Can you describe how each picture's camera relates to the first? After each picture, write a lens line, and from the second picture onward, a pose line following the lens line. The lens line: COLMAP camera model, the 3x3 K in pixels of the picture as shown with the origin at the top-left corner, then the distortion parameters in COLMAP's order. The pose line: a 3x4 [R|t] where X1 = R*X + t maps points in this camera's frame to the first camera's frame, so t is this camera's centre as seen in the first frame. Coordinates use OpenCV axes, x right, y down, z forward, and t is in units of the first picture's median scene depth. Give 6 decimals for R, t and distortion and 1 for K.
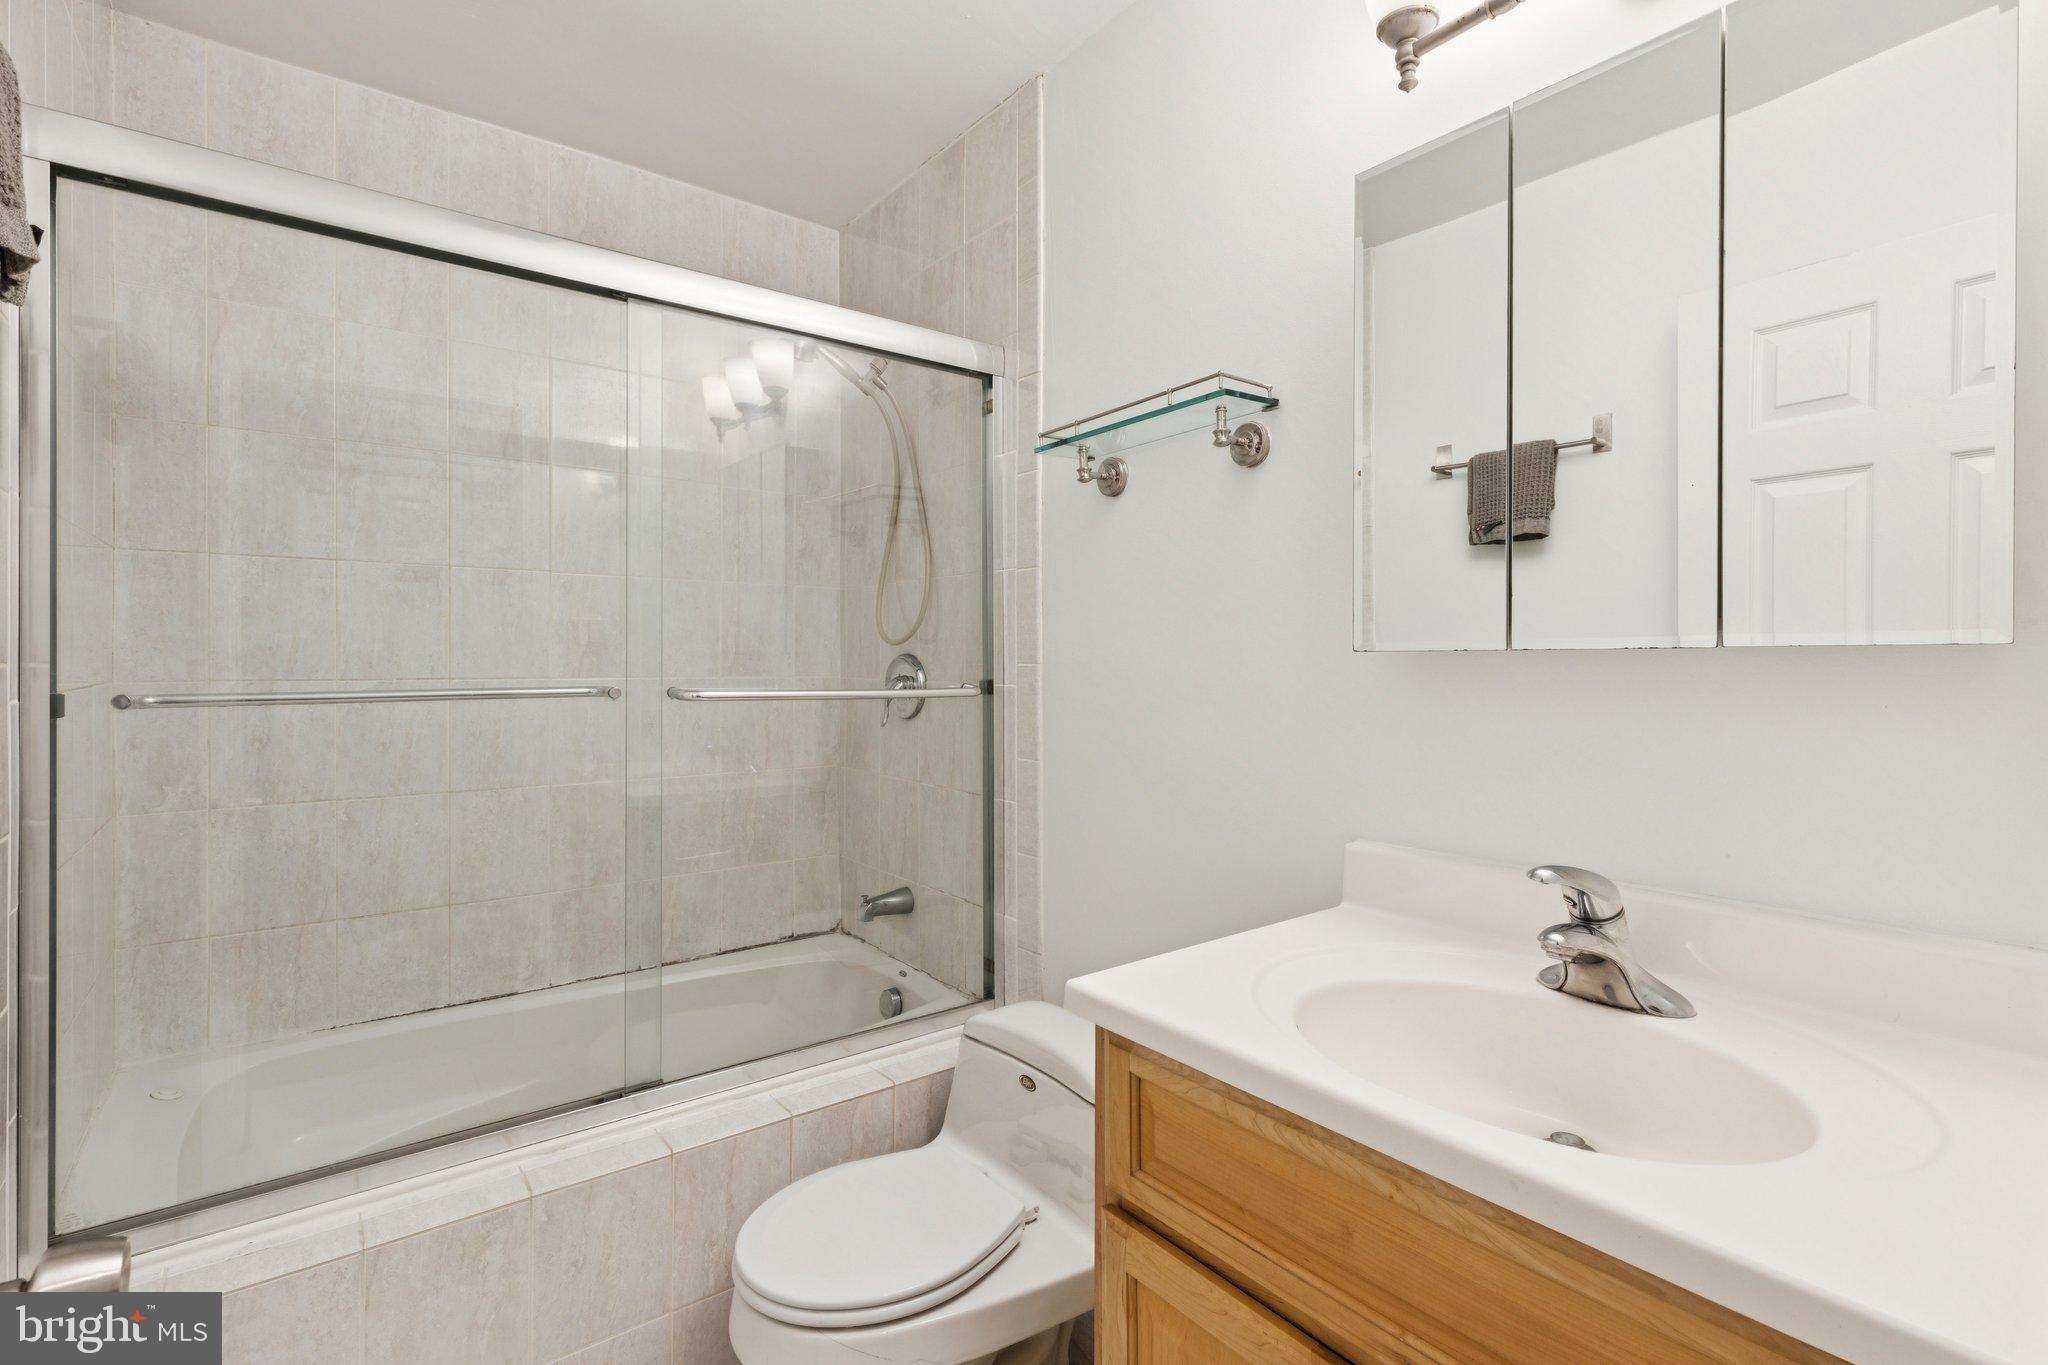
lens RADIAL K [[943.1, 0, 1037.2], [0, 943.1, 679.1], [0, 0, 1]] dist [0.013987, -0.002778]
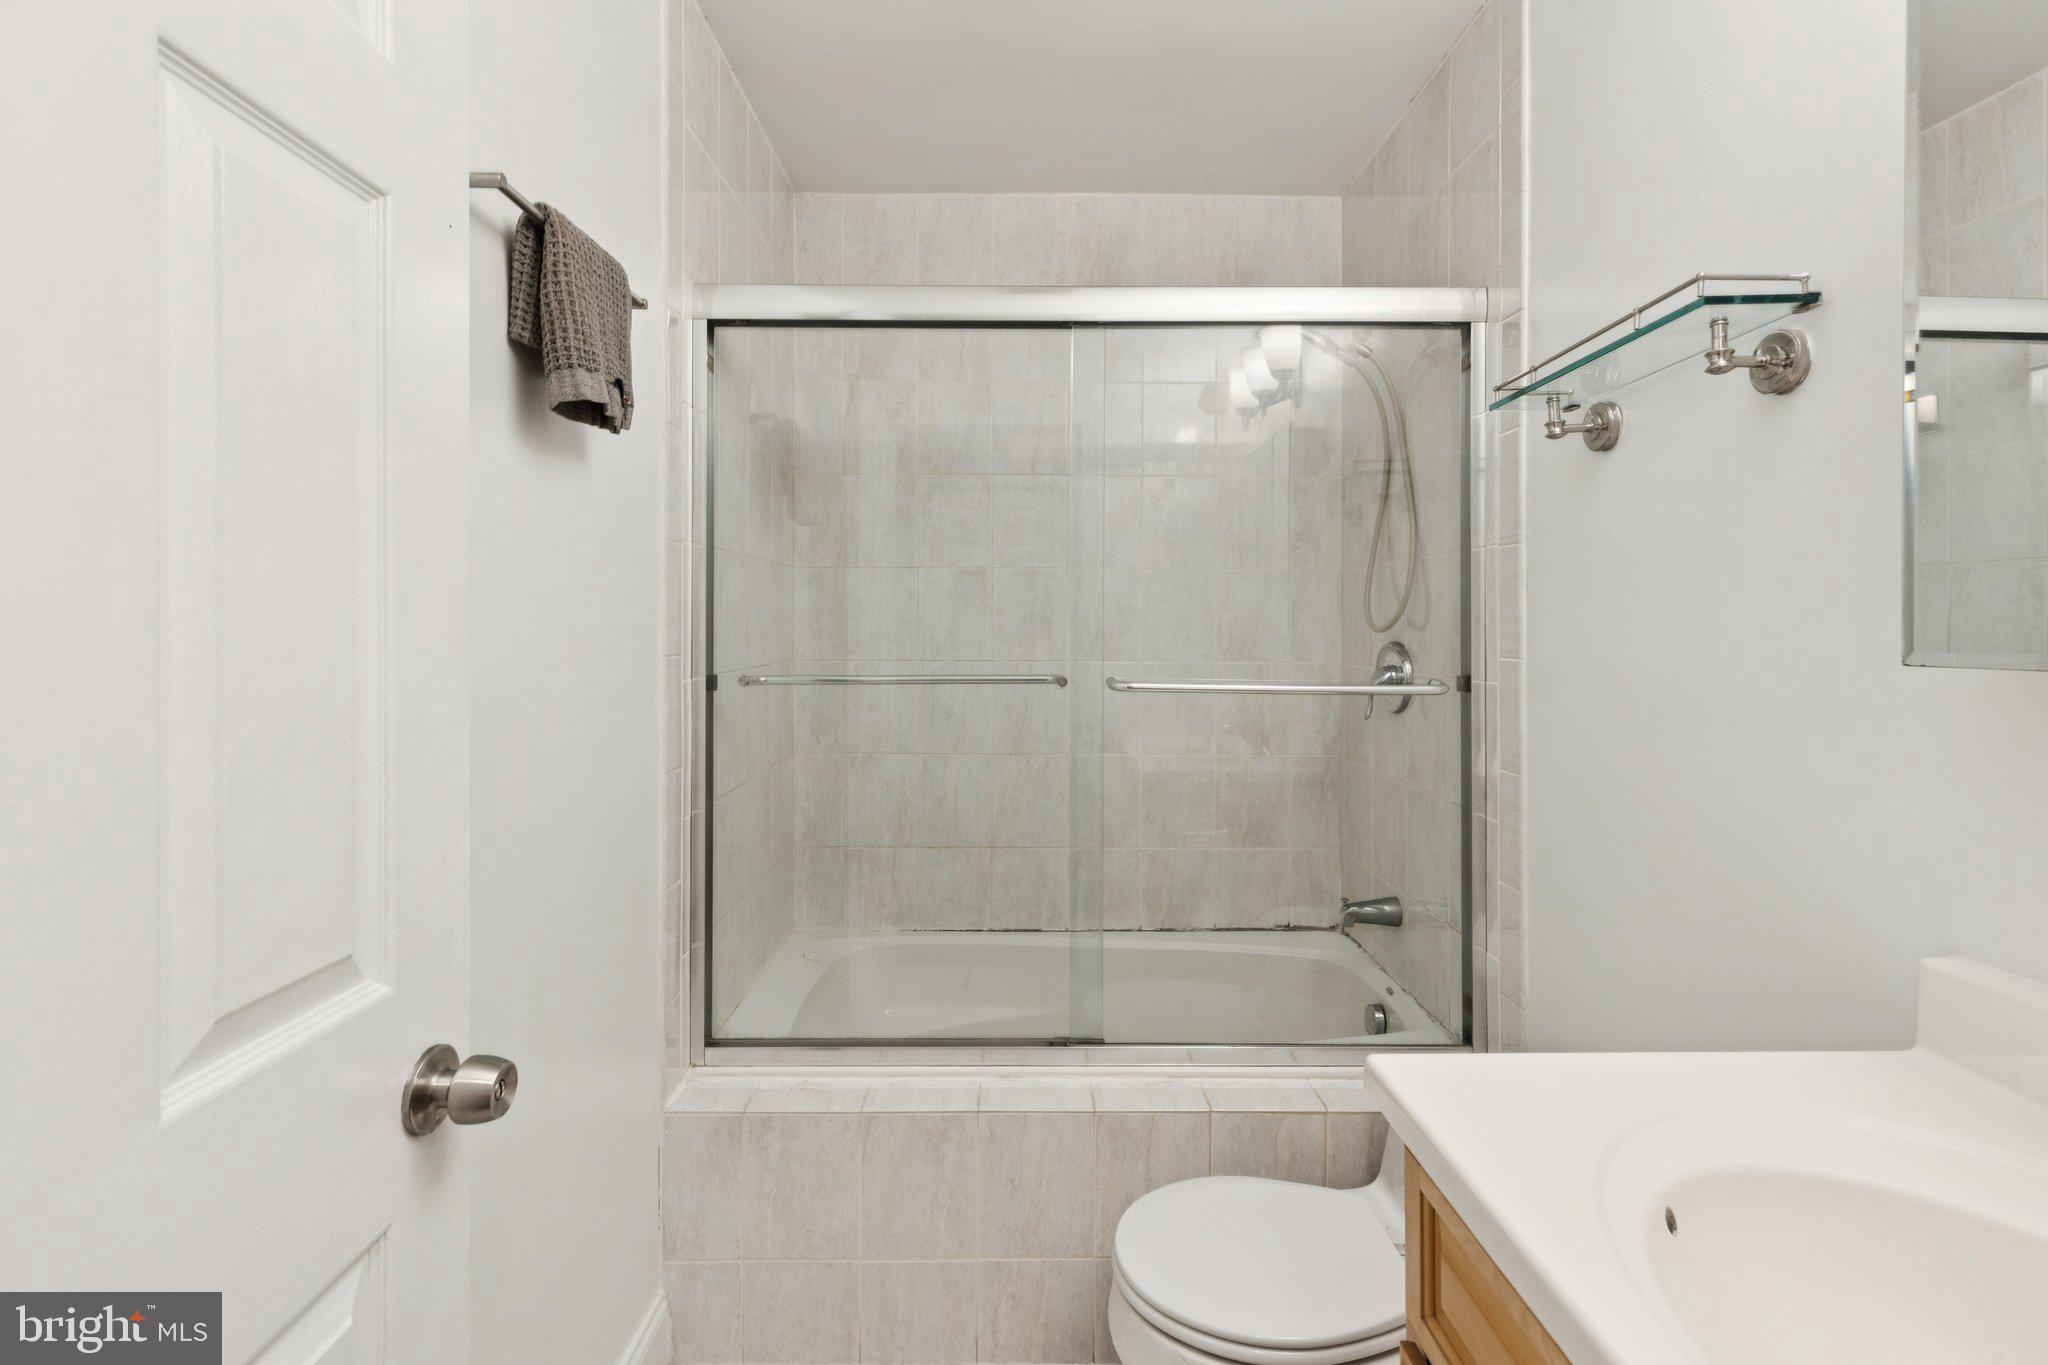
lens RADIAL K [[943.1, 0, 1051.1], [0, 943.1, 644.2], [0, 0, 1]] dist [0.013987, -0.002778]
pose [[0.802273, 0.010788, -0.596859, 0.167423], [-0.013638, 0.999907, -0.000259, -0.023220], [0.596801, 0.008348, 0.802346, 0.081133]]
